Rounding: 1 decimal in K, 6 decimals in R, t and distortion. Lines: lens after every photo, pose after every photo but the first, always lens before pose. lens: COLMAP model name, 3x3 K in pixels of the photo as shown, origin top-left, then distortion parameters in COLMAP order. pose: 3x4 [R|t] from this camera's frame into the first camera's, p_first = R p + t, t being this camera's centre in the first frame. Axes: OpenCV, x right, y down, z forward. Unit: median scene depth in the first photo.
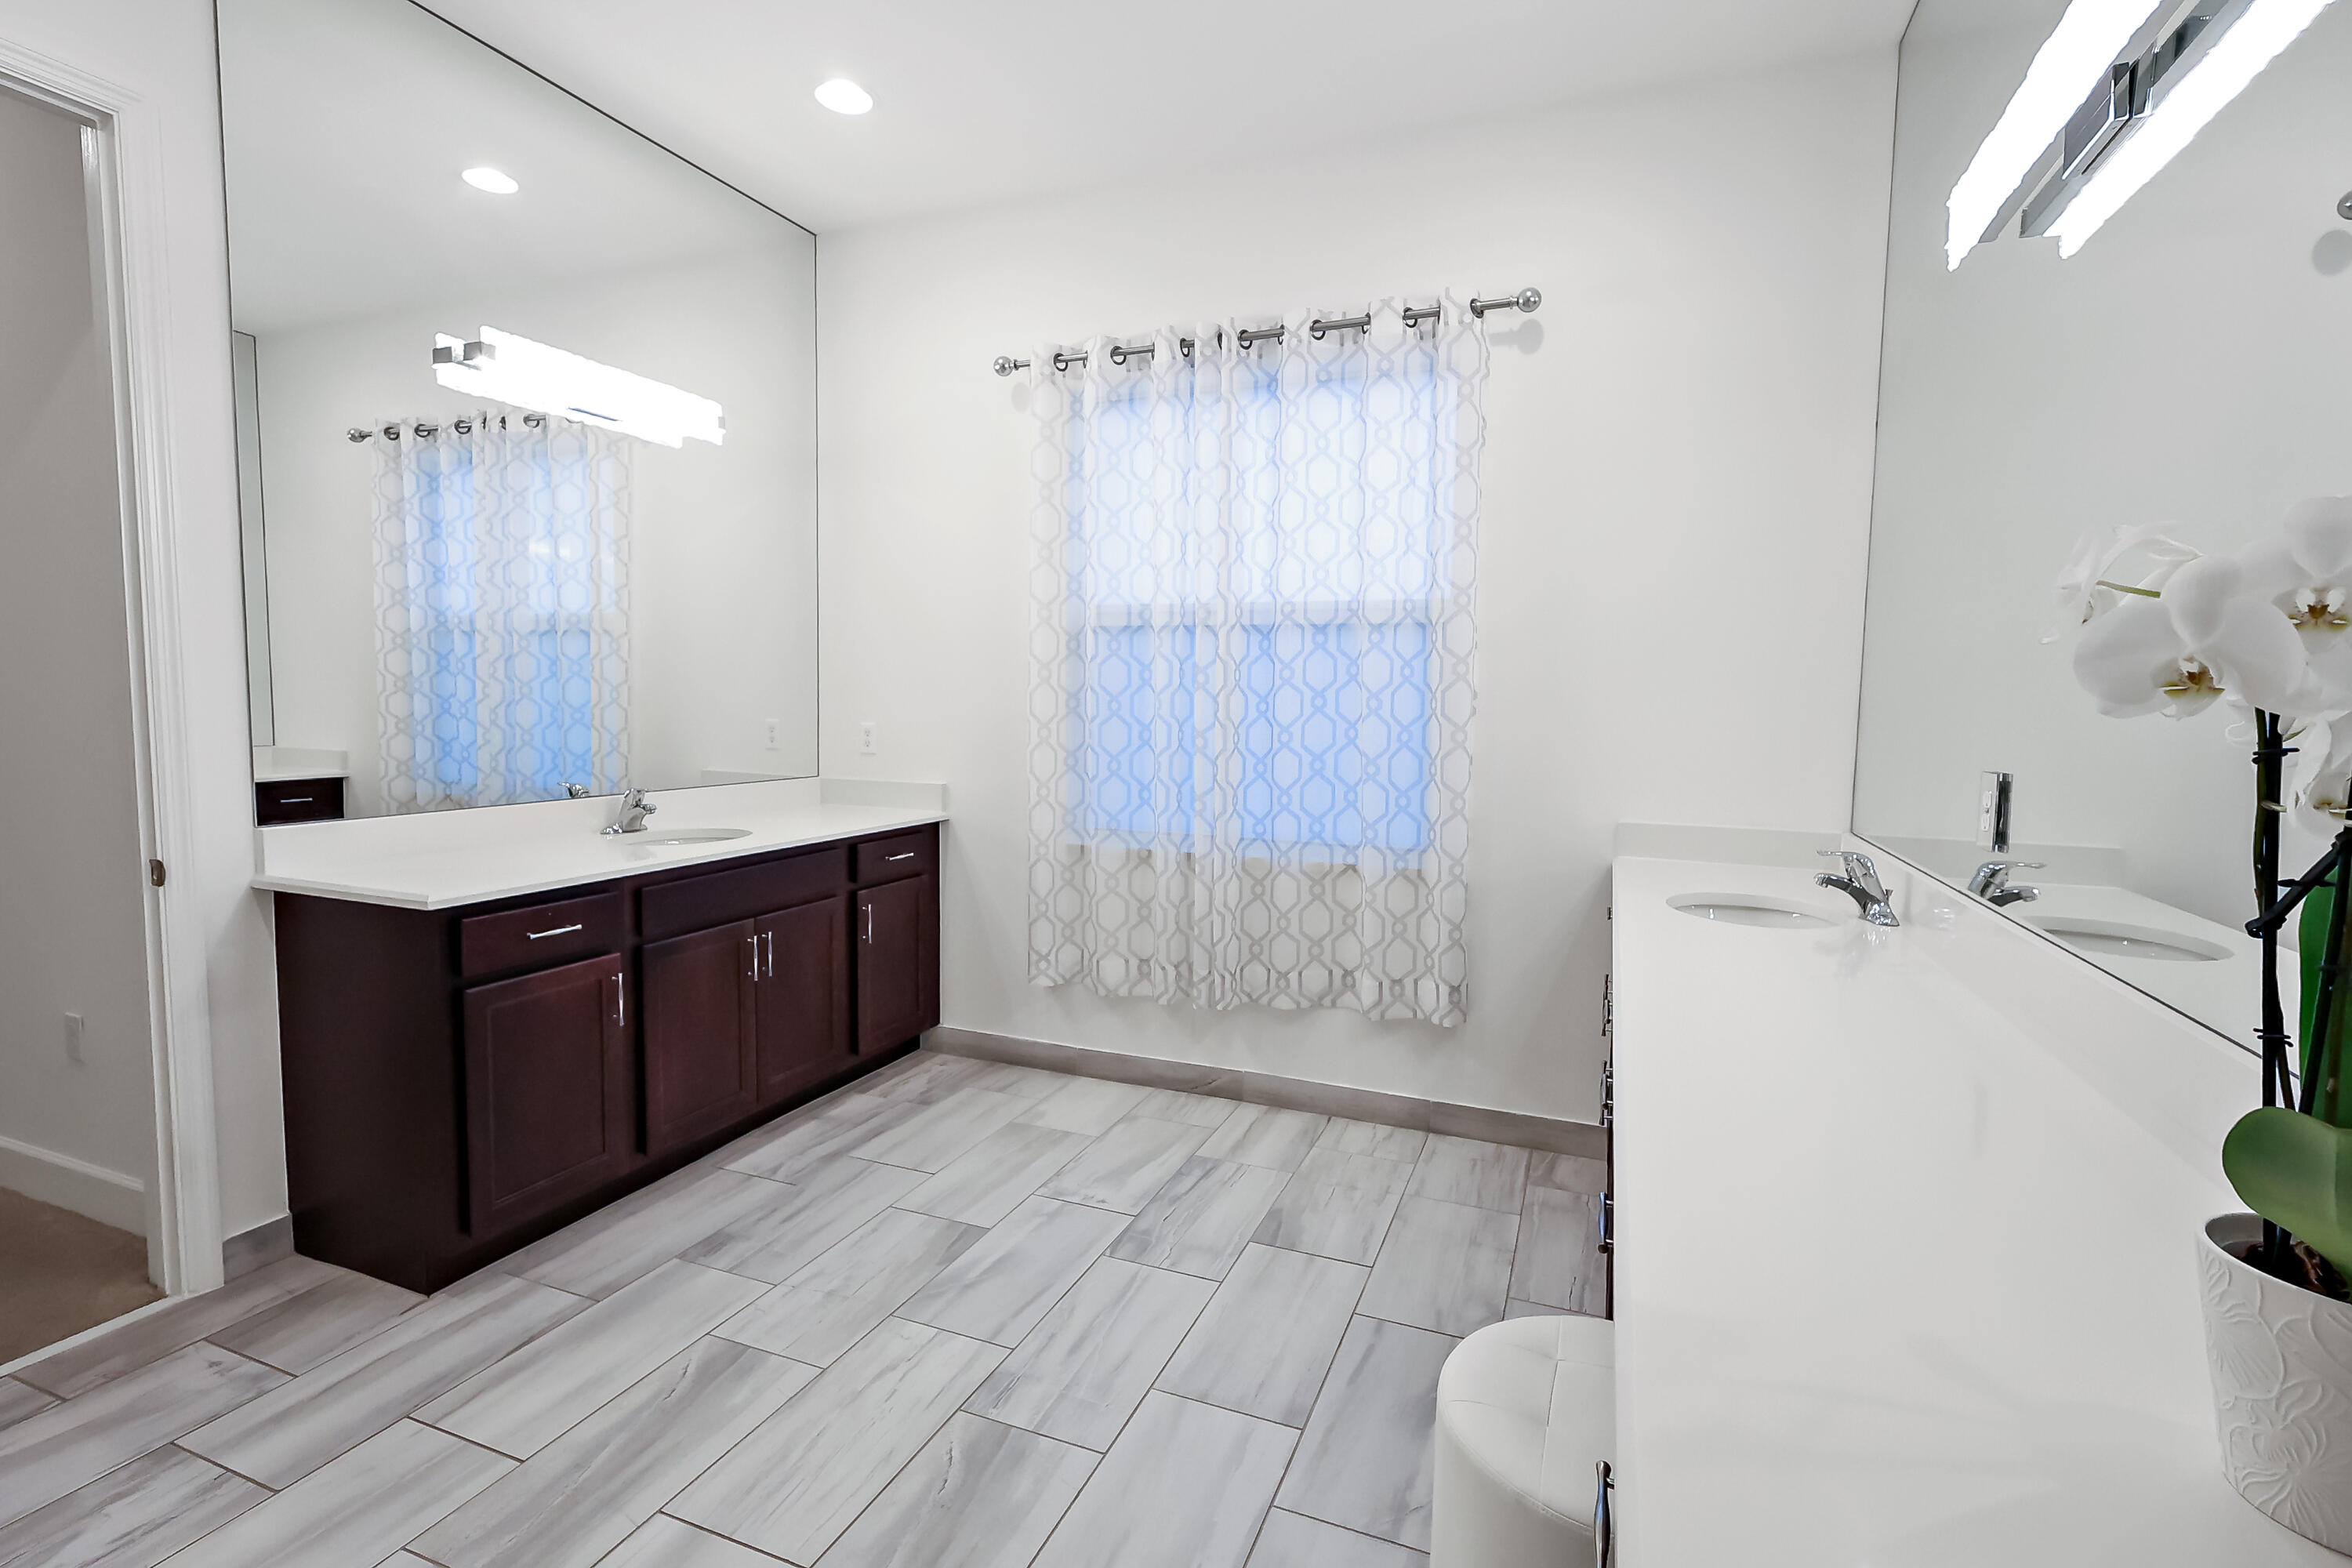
lens RADIAL K [[1066.6, 0, 1176.0], [0, 1066.6, 784.0], [0, 0, 1]] dist [-0.012334, -0.000048]
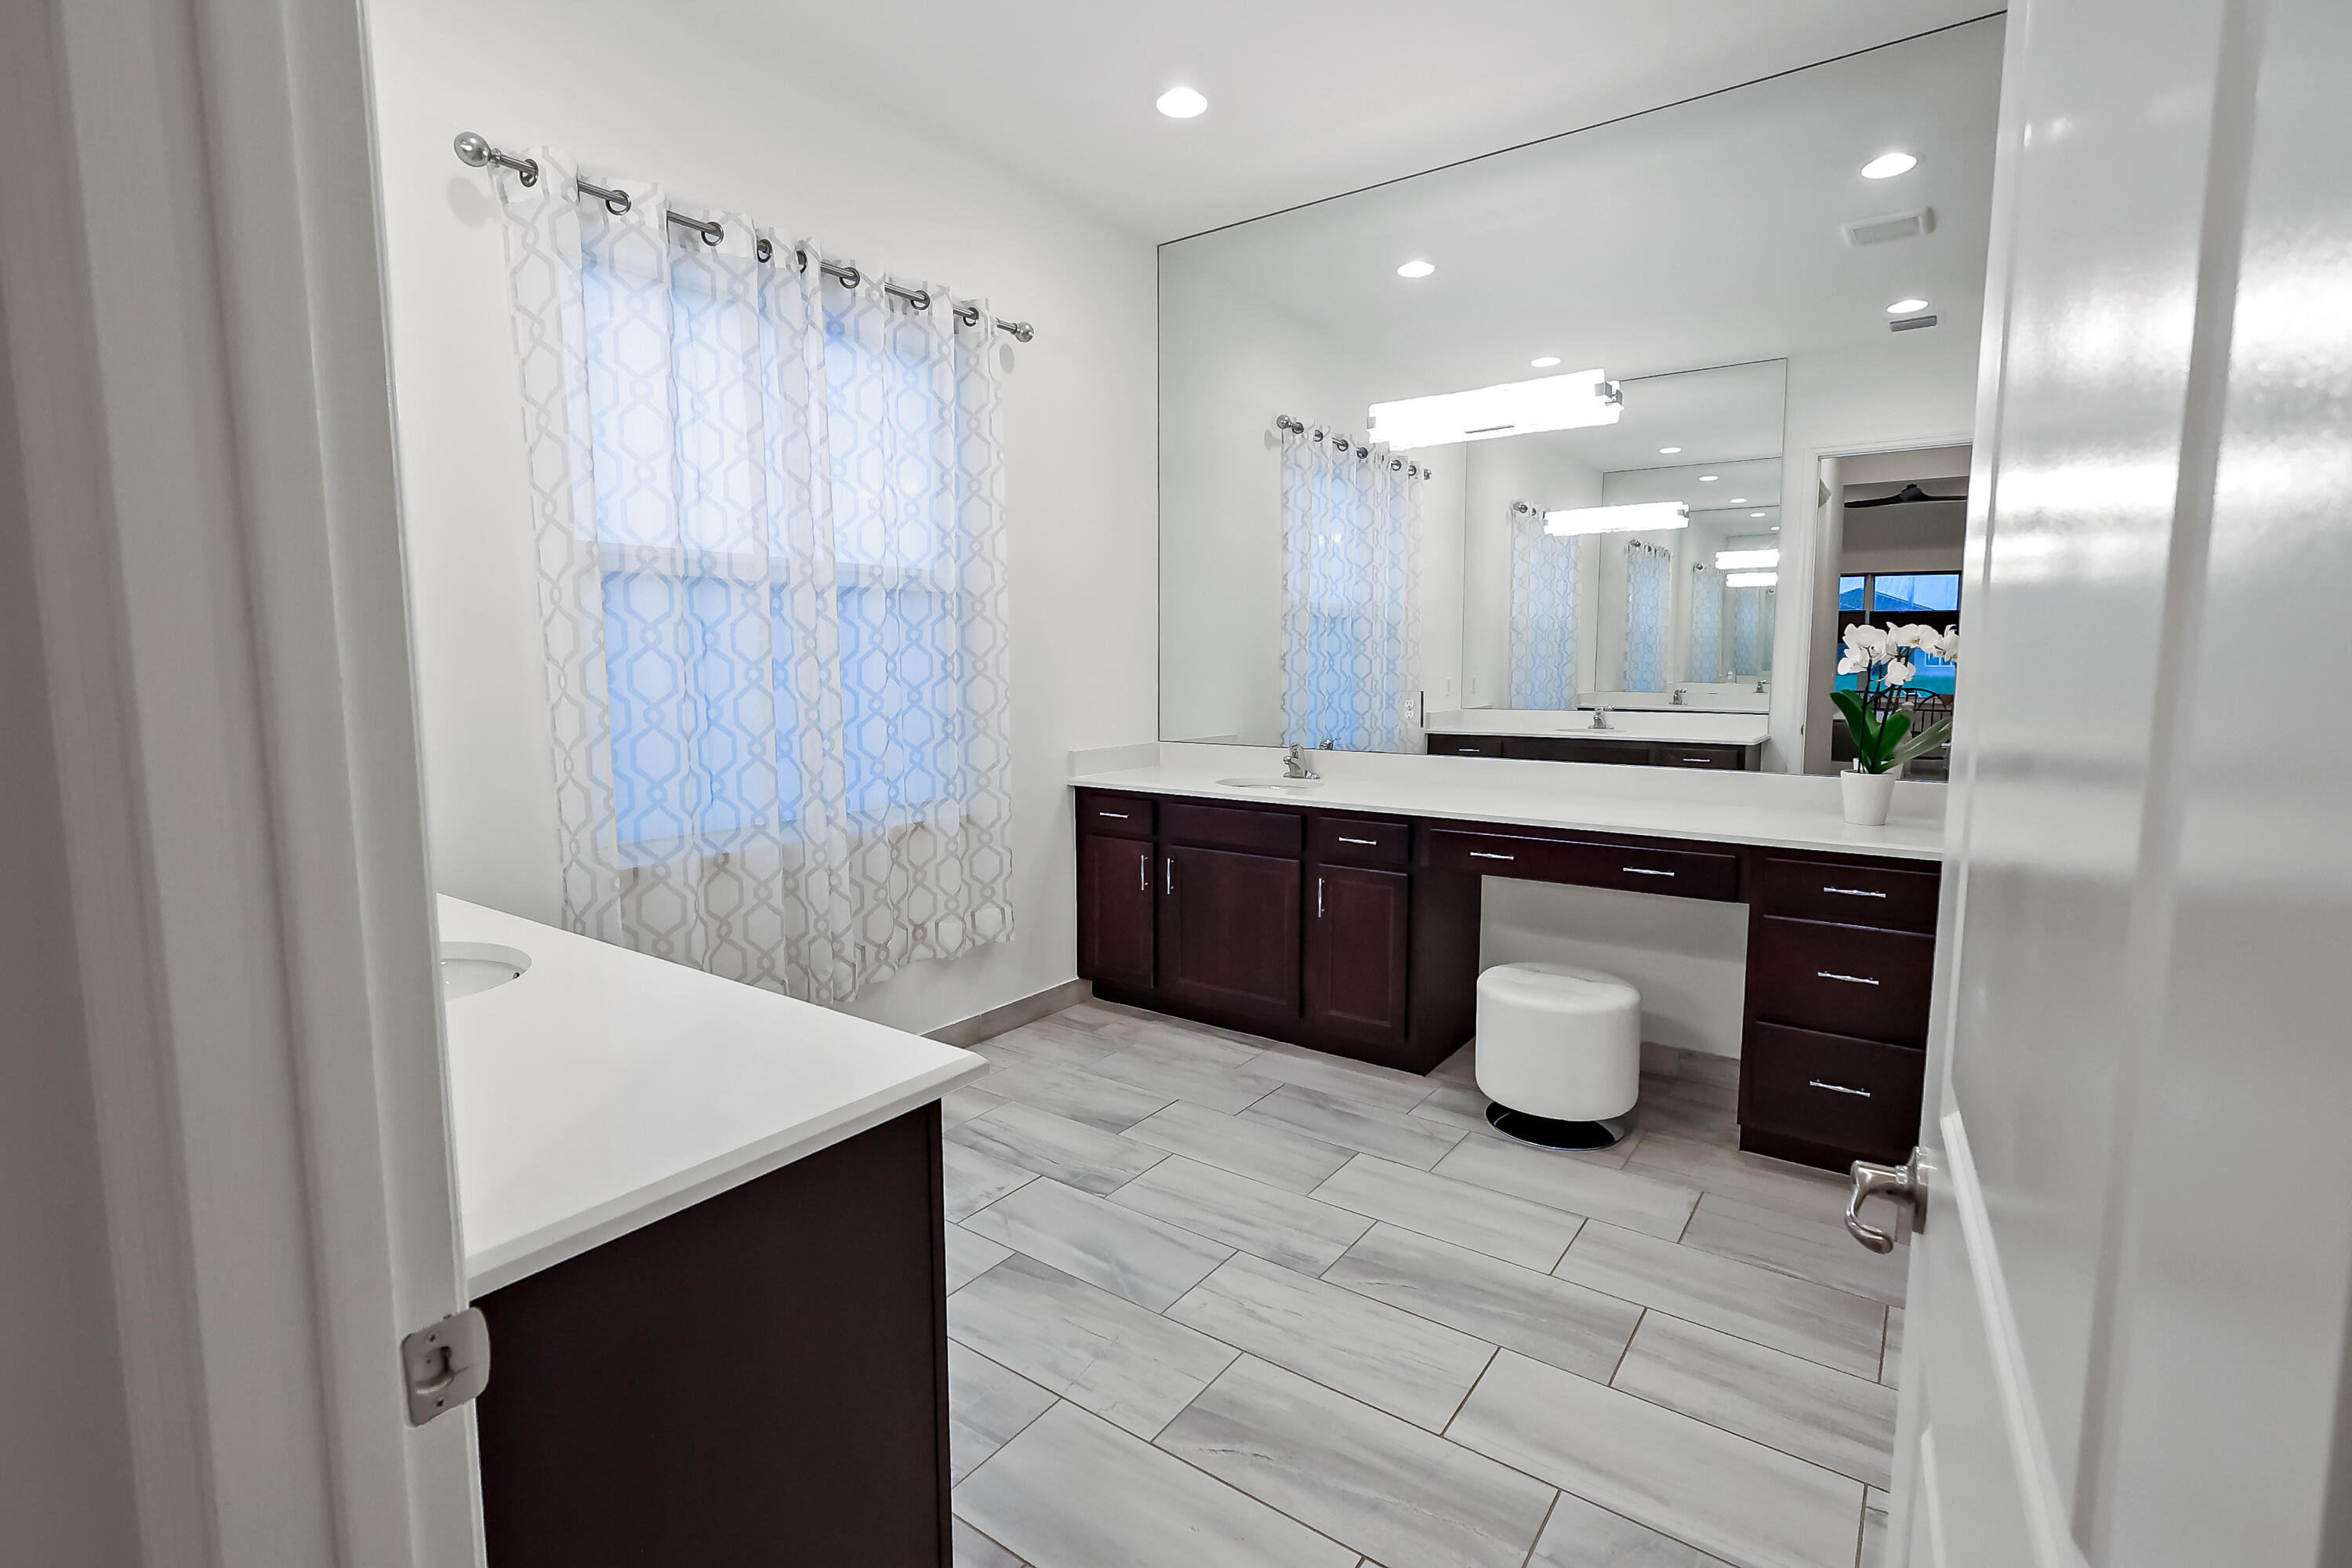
lens RADIAL K [[1084.2, 0, 1180.5], [0, 1084.2, 777.4], [0, 0, 1]] dist [0.003169, 0.000309]
pose [[0.240863, -0.124671, 0.962519, -0.867019], [0.080261, 0.990877, 0.108260, -0.068464], [-0.967235, 0.051177, 0.248672, 0.533075]]
